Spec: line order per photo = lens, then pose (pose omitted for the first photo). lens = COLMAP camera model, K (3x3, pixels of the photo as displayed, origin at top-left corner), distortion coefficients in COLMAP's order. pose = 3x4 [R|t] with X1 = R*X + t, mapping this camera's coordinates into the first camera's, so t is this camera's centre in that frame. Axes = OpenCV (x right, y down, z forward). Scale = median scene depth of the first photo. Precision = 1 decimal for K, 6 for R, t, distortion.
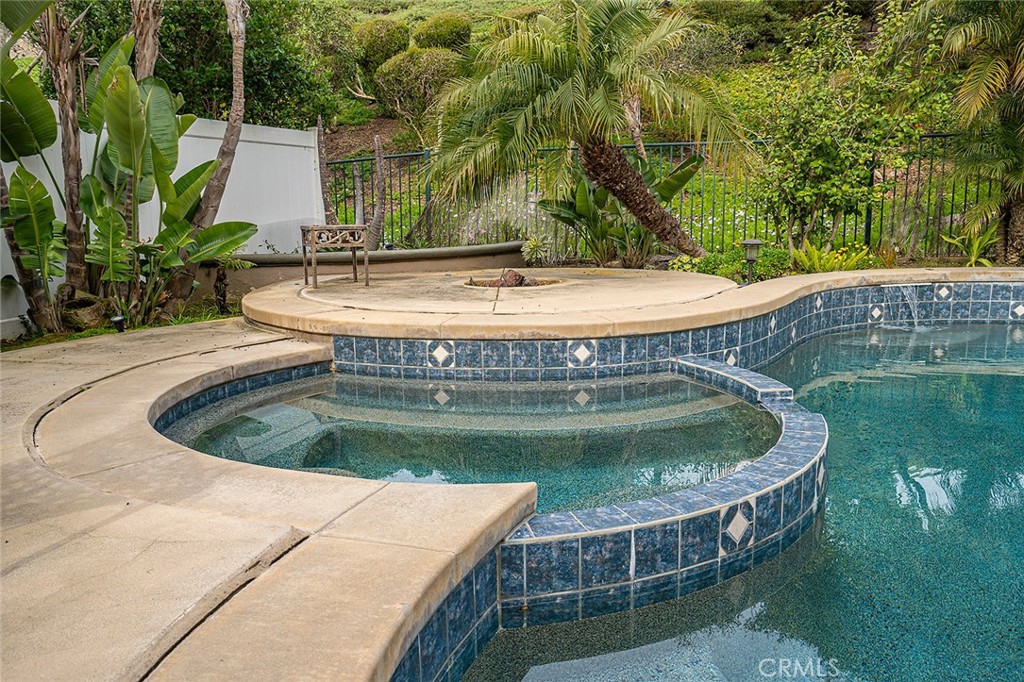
lens RADIAL K [[760.0, 0, 512.0], [0, 760.0, 341.0], [0, 0, 1]] dist [0.020156, 0.001846]
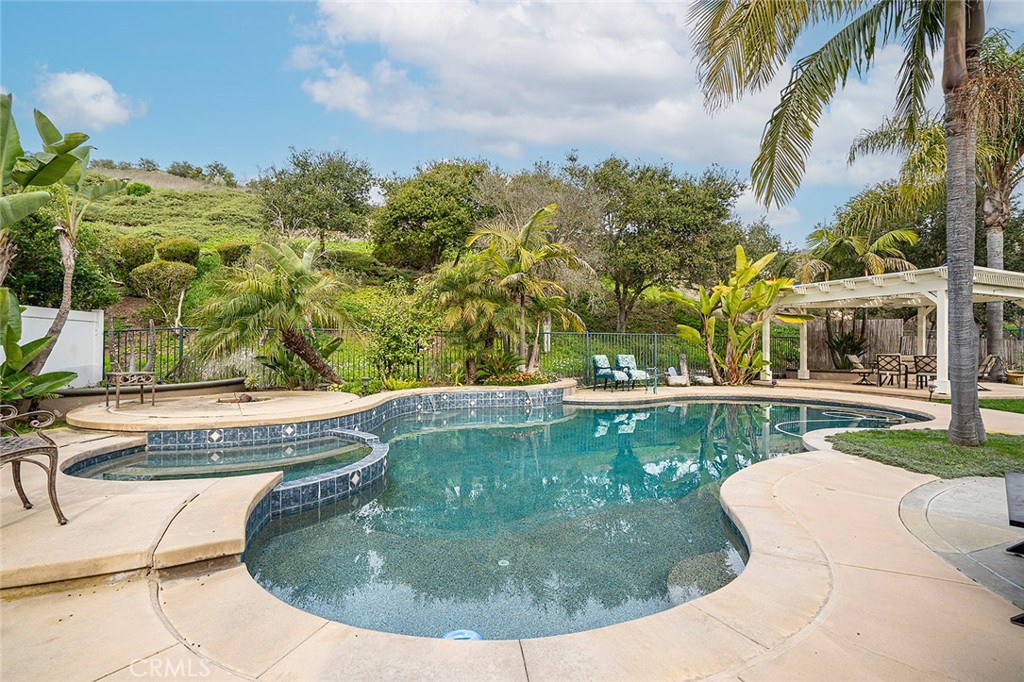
lens RADIAL K [[487.5, 0, 517.0], [0, 487.5, 343.3], [0, 0, 1]] dist [-0.001815, 0.000392]
pose [[0.836407, 0.021752, 0.547676, -0.108134], [0.075827, 0.985012, -0.154923, 0.028223], [-0.542838, 0.171108, 0.822222, -0.467393]]
